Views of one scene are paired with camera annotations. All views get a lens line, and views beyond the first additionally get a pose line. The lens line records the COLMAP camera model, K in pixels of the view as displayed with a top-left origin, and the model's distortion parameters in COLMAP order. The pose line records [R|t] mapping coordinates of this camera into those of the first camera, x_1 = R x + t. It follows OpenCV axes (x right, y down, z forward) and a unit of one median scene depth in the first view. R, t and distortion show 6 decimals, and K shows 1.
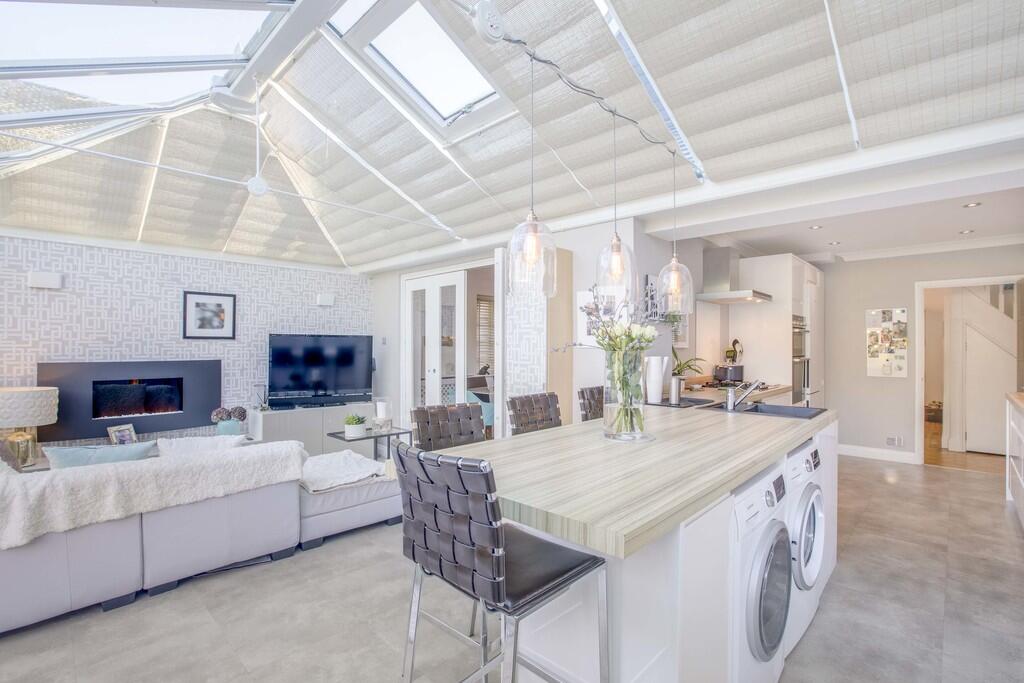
lens RADIAL K [[482.2, 0, 513.9], [0, 482.2, 337.9], [0, 0, 1]] dist [-0.021528, 0.006116]
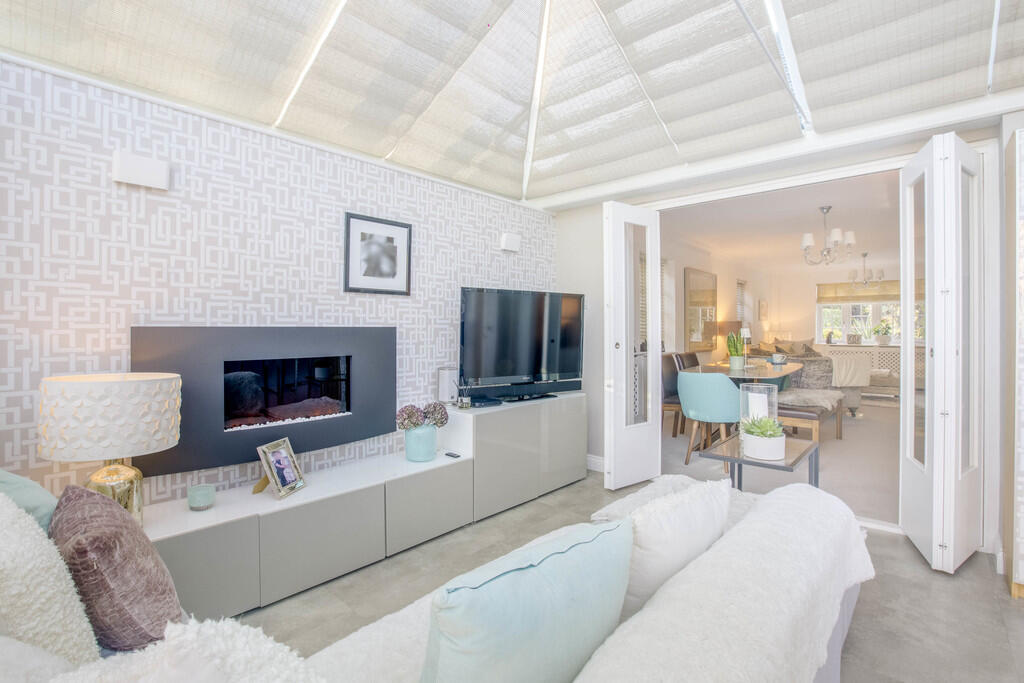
lens RADIAL K [[482.2, 0, 507.2], [0, 482.2, 320.2], [0, 0, 1]] dist [-0.021528, 0.006116]
pose [[0.998347, -0.001195, 0.057456, -0.590075], [0.001349, 0.999996, -0.002642, 0.044895], [-0.057452, 0.002715, 0.998345, 0.430281]]
